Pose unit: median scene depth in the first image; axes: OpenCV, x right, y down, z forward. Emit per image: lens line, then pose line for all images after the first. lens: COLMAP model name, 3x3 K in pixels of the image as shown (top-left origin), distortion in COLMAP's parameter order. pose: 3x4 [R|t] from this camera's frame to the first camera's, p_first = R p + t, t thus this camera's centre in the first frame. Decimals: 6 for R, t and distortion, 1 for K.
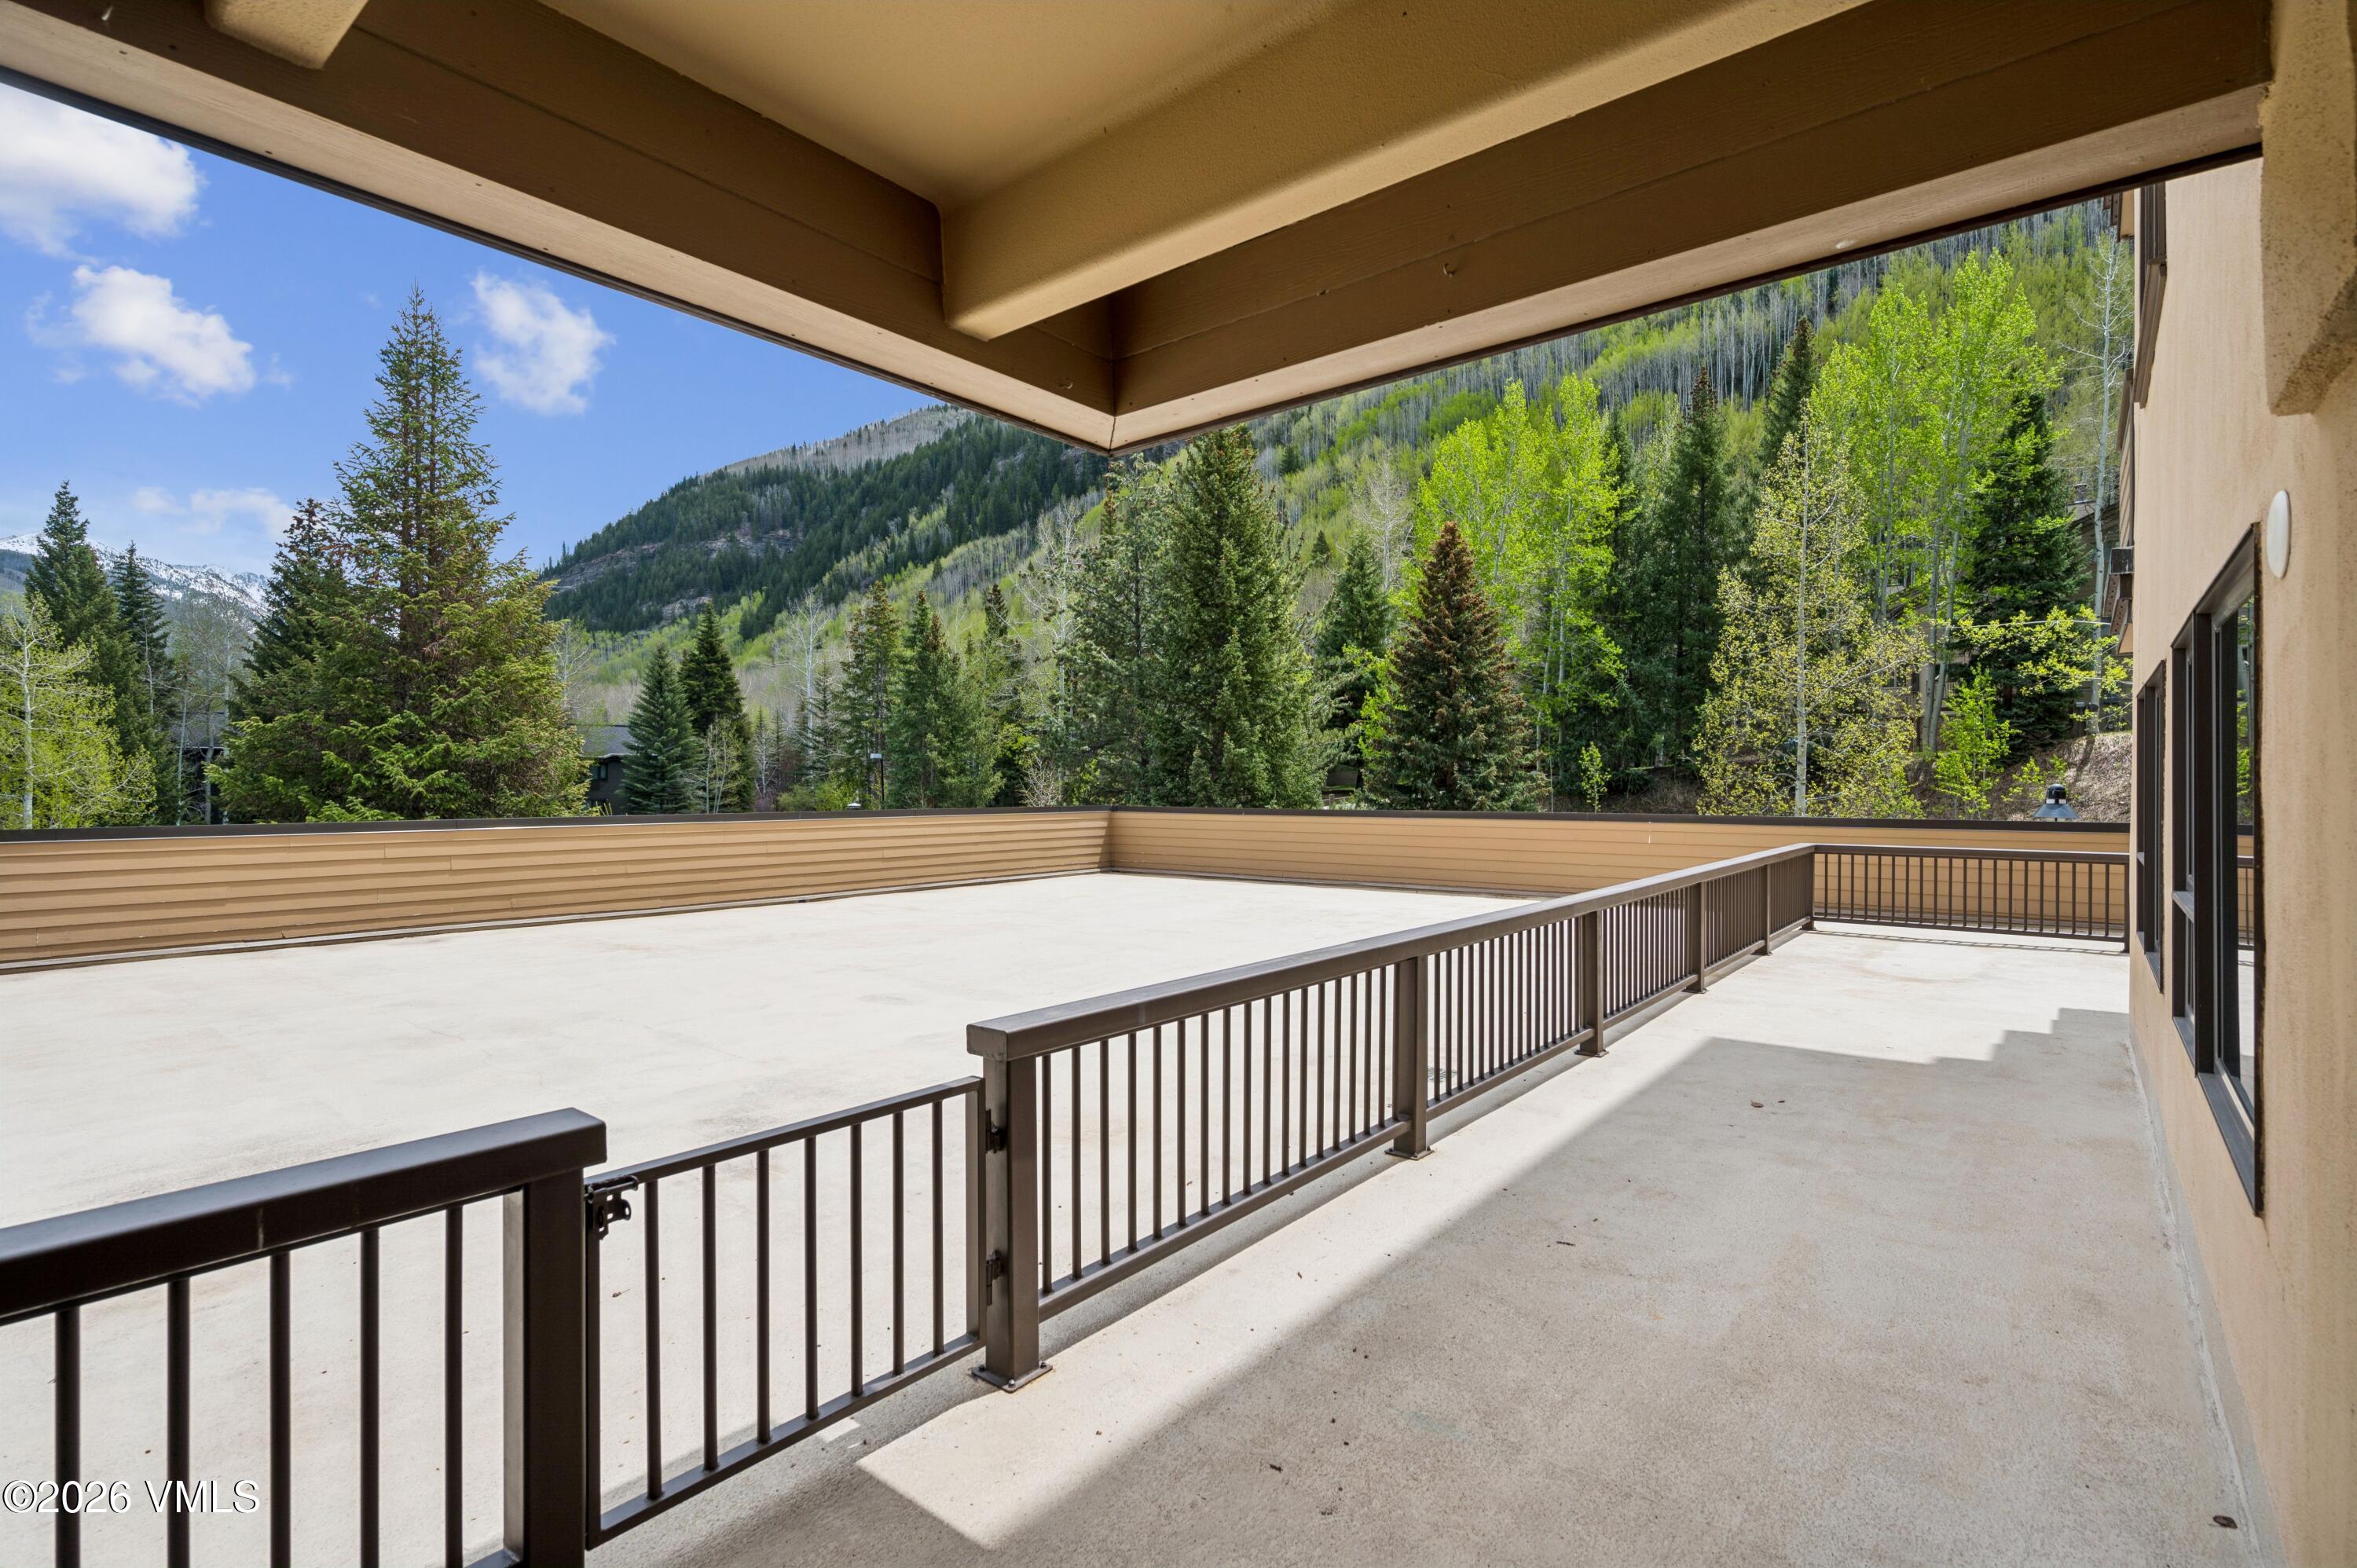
lens RADIAL K [[1102.4, 0, 1178.5], [0, 1102.4, 784.0], [0, 0, 1]] dist [-0.004074, -0.000518]
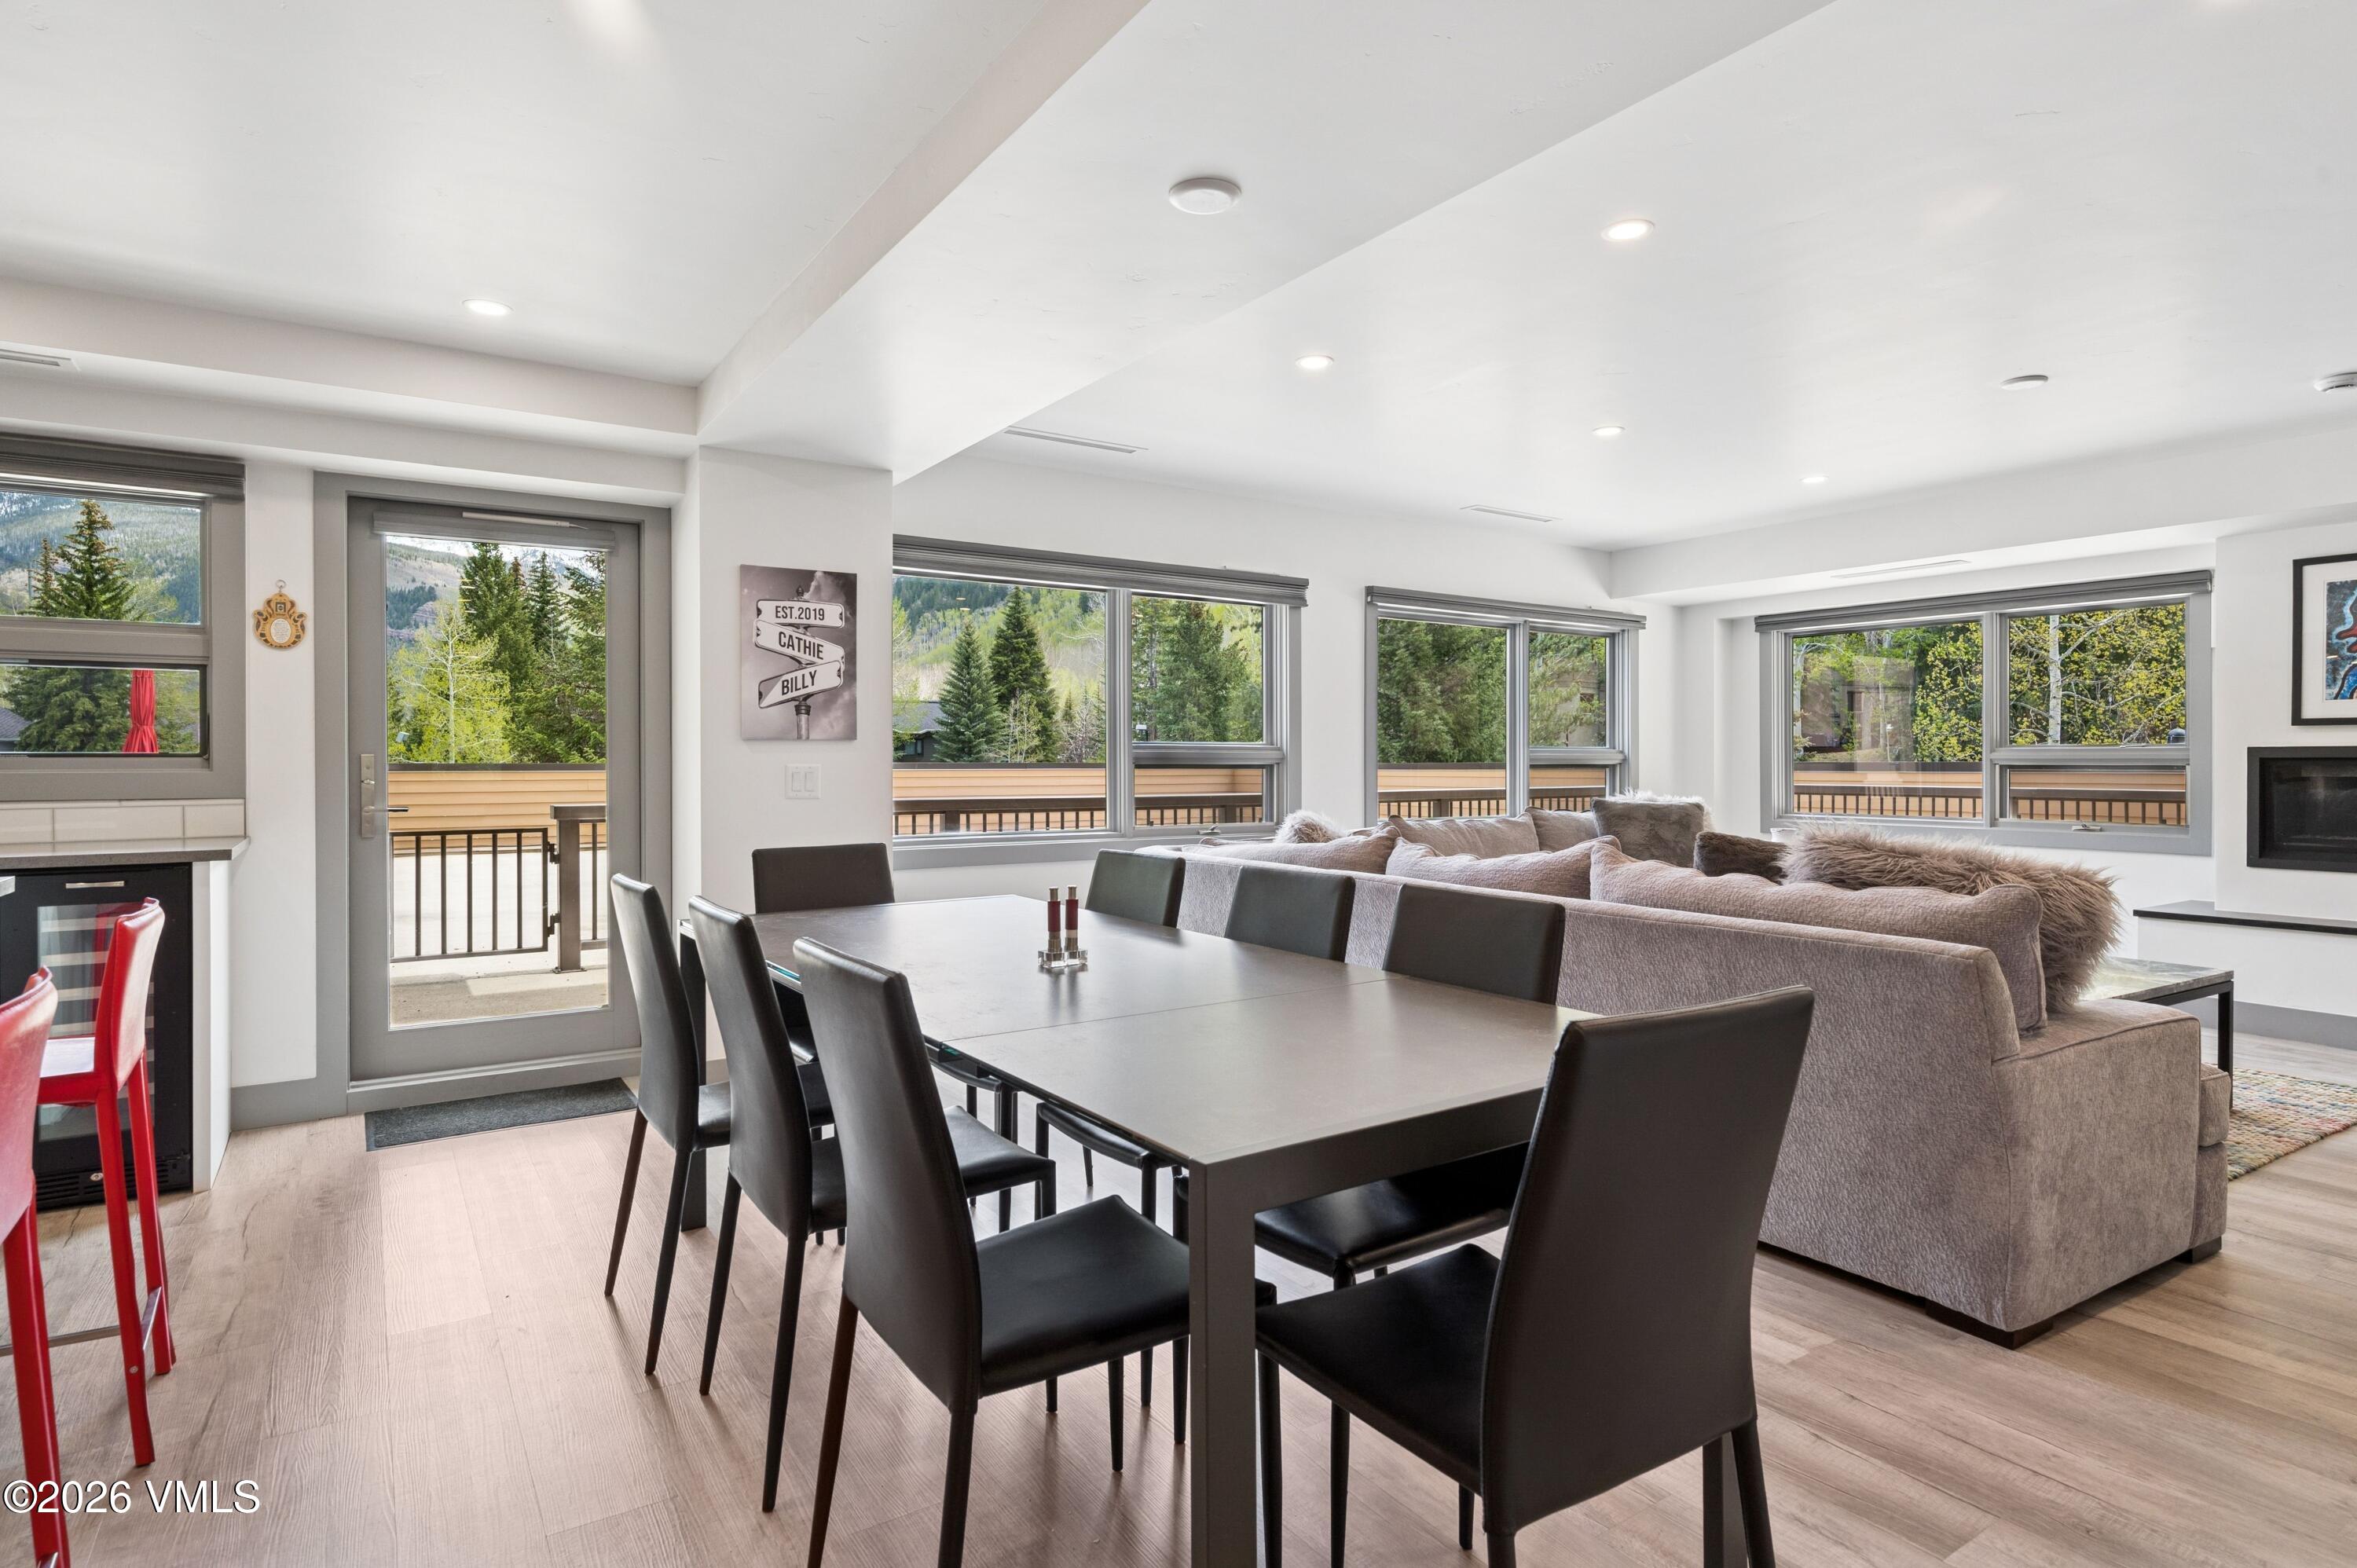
lens RADIAL K [[1229.2, 0, 1175.5], [0, 1229.2, 765.7], [0, 0, 1]] dist [-0.004178, 0.000281]
pose [[0.954789, 0.000410, -0.297283, 0.099133], [0.000165, 0.999998, 0.001911, 0.008423], [0.297283, -0.001873, 0.954787, -0.053031]]
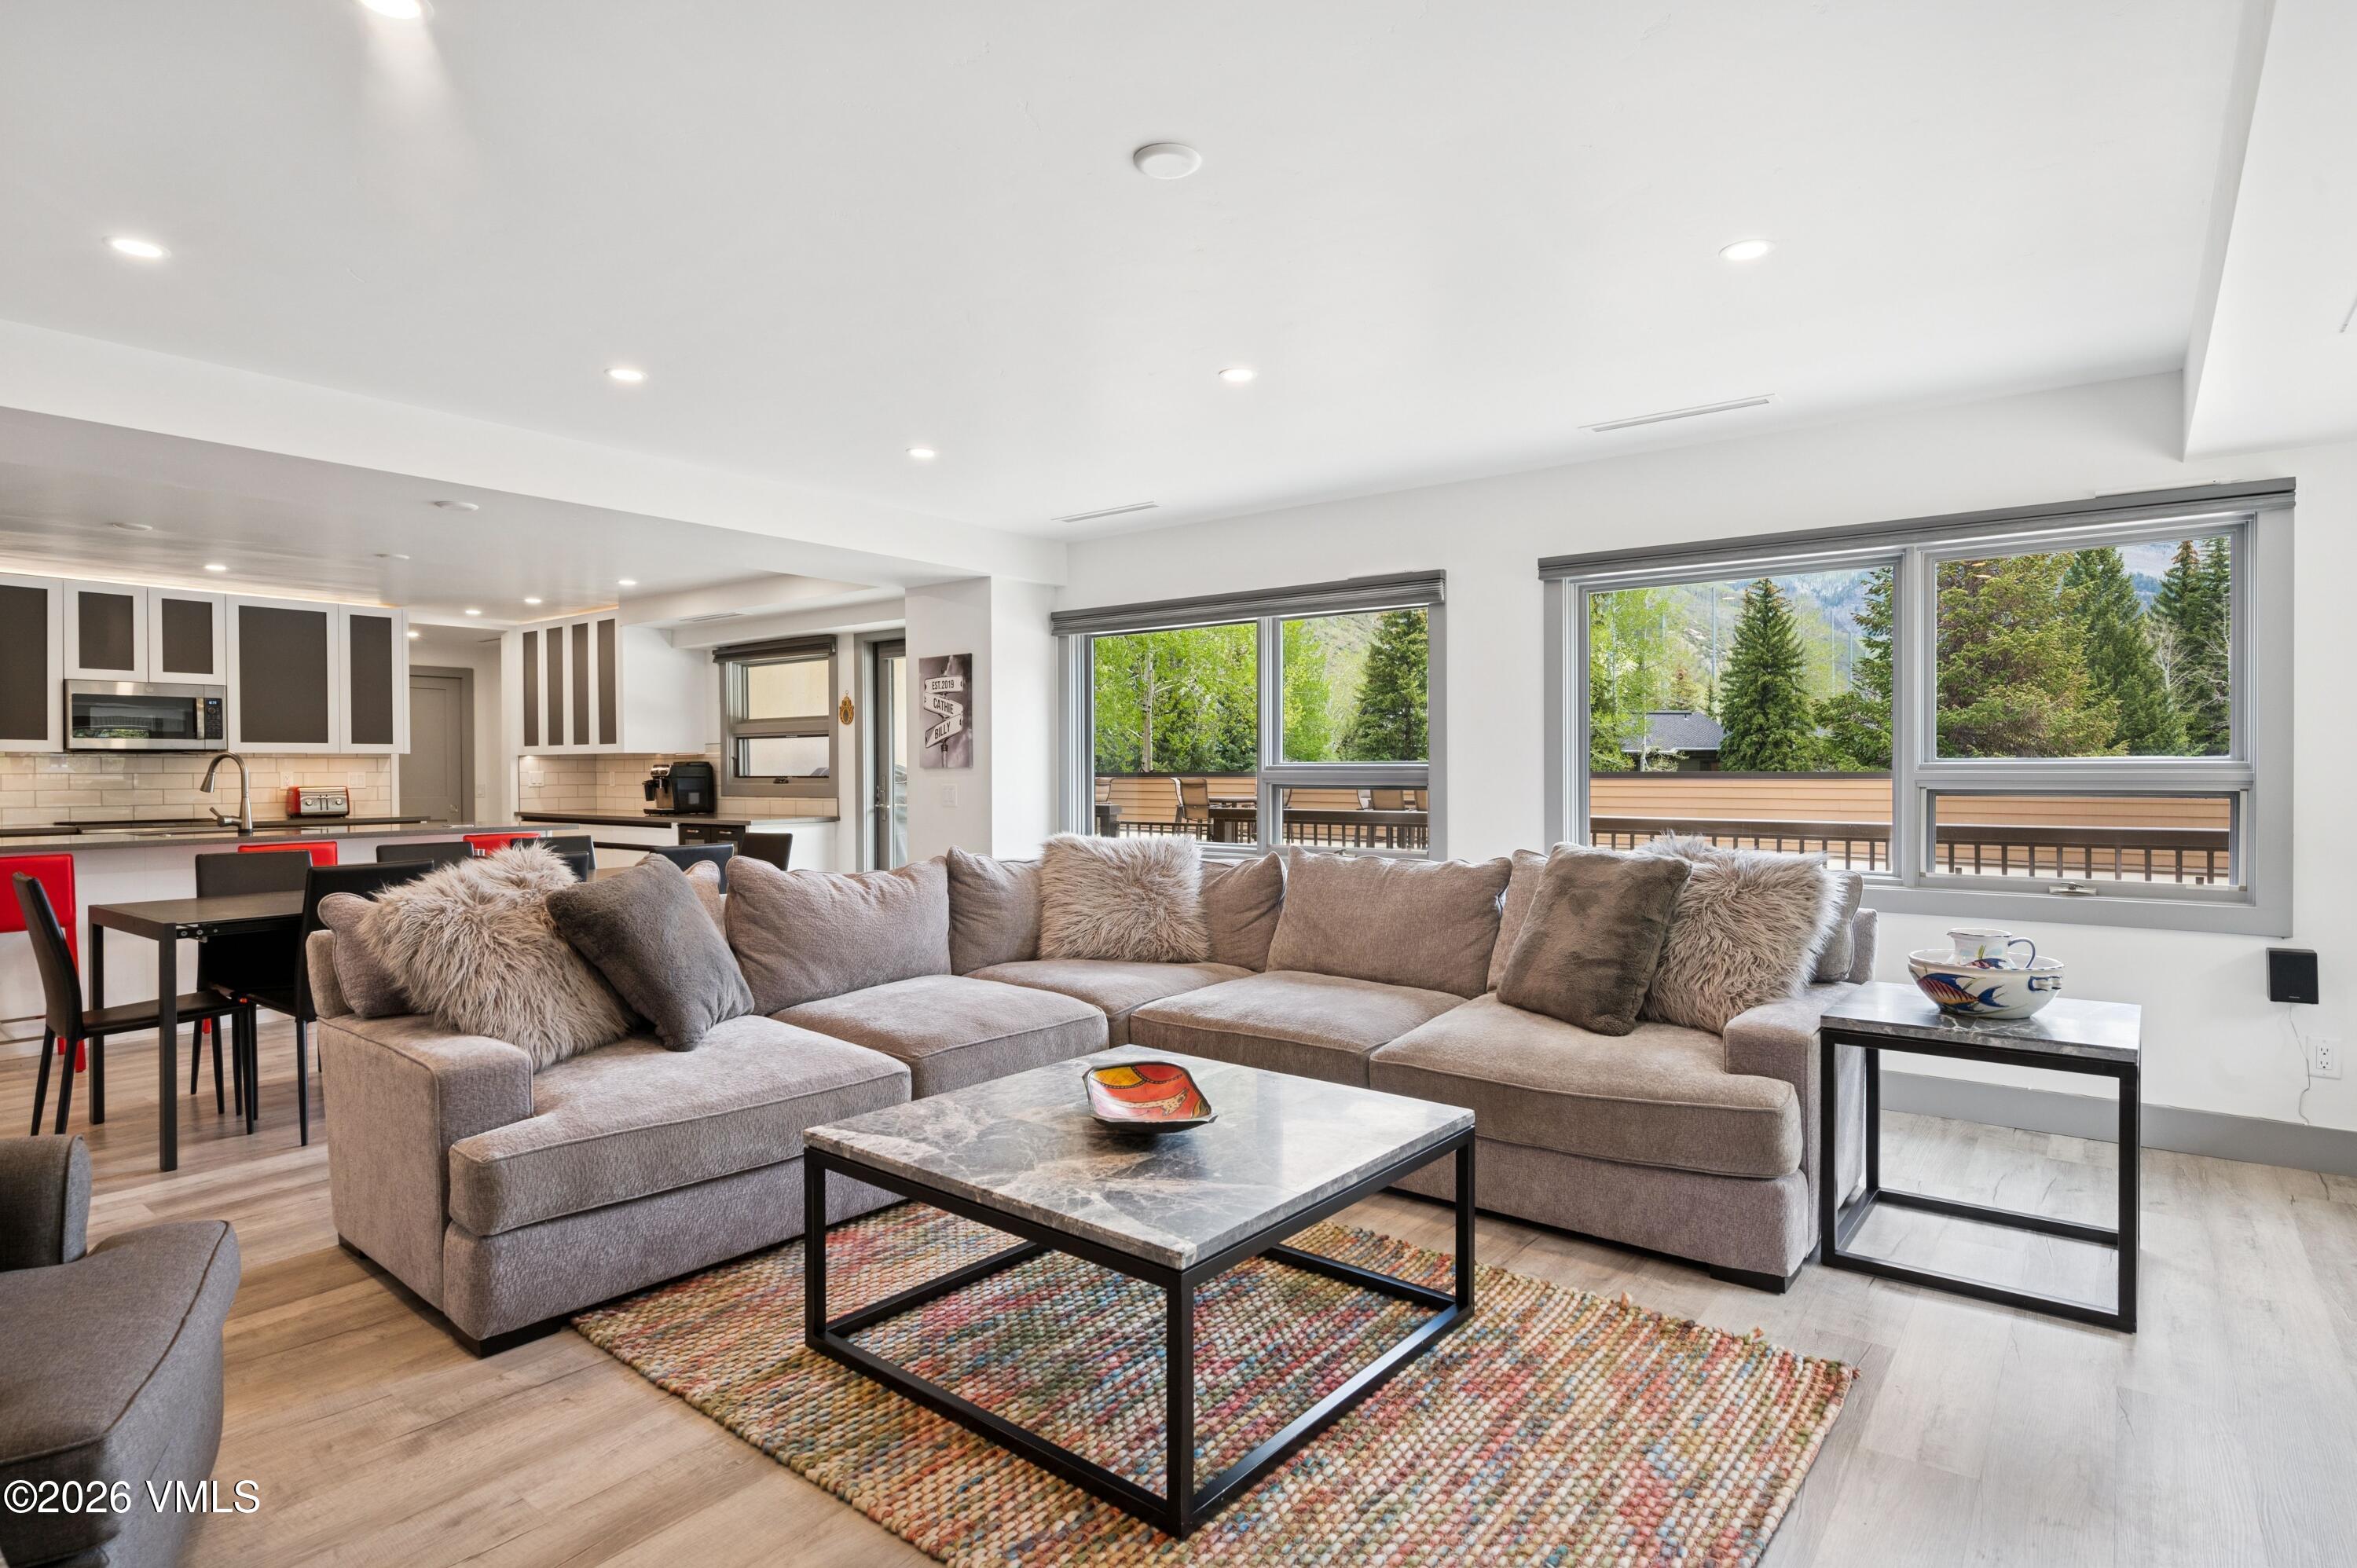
lens RADIAL K [[1218.8, 0, 1178.5], [0, 1218.8, 784.0], [0, 0, 1]] dist [-0.006019, -0.000459]
pose [[0.020852, 0.013085, -0.999697, 0.183718], [0.002726, 0.999910, 0.013144, 0.006738], [0.999779, -0.002999, 0.020814, 0.049462]]
